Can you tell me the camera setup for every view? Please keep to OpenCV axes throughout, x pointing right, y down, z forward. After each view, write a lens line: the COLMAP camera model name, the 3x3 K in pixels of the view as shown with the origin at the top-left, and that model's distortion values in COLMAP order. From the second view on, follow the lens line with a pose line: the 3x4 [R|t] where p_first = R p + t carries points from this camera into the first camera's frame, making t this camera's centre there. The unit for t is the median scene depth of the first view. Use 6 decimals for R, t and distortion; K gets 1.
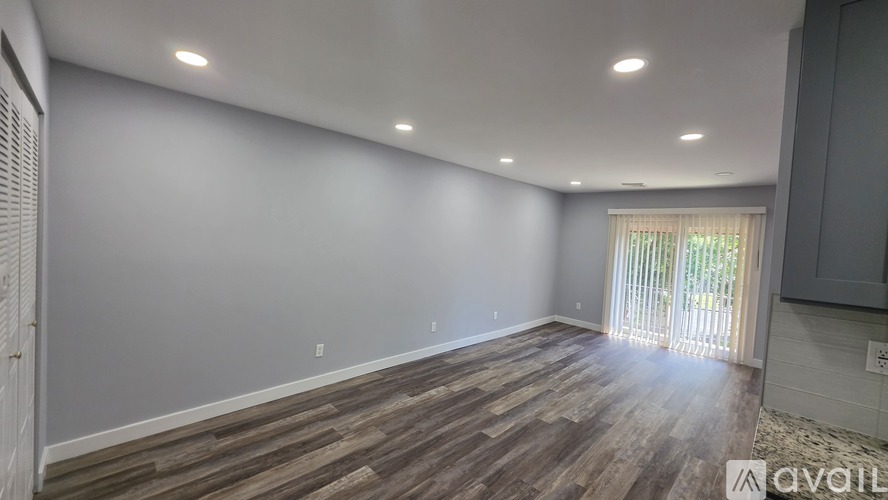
lens RADIAL K [[355.5, 0, 440.0], [0, 355.5, 246.3], [0, 0, 1]] dist [-0.000546, 0.000186]
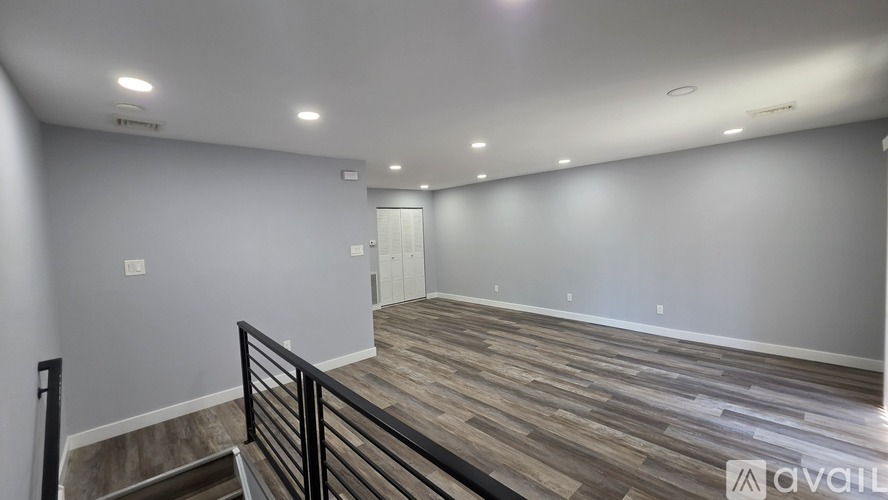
lens RADIAL K [[355.5, 0, 440.0], [0, 355.5, 246.3], [0, 0, 1]] dist [-0.000546, 0.000186]
pose [[-0.048203, -0.005887, -0.998820, 1.976902], [0.003256, 0.999976, -0.006051, 0.071760], [0.998832, -0.003544, -0.048182, 0.899165]]
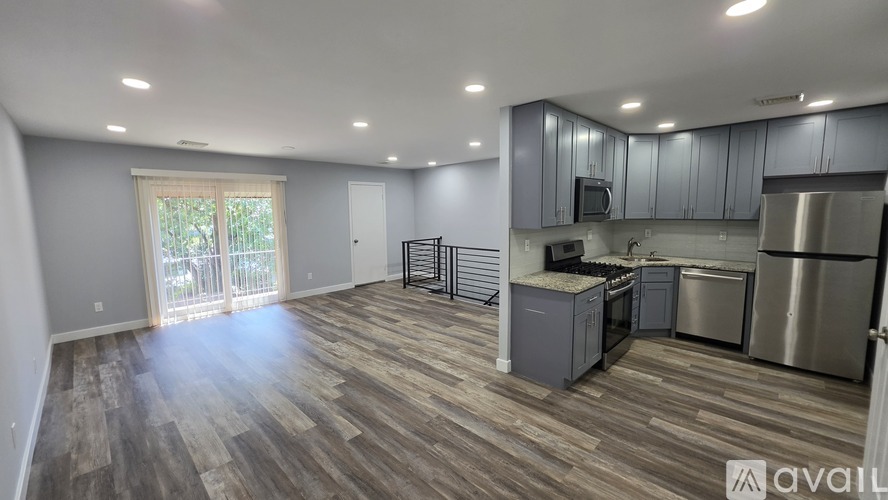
lens RADIAL K [[355.5, 0, 440.0], [0, 355.5, 246.3], [0, 0, 1]] dist [-0.000546, 0.000186]
pose [[-0.009299, -0.161389, 0.986847, -0.627071], [0.047139, 0.985722, 0.161649, -0.066347], [-0.998845, 0.048022, -0.001558, 0.719165]]
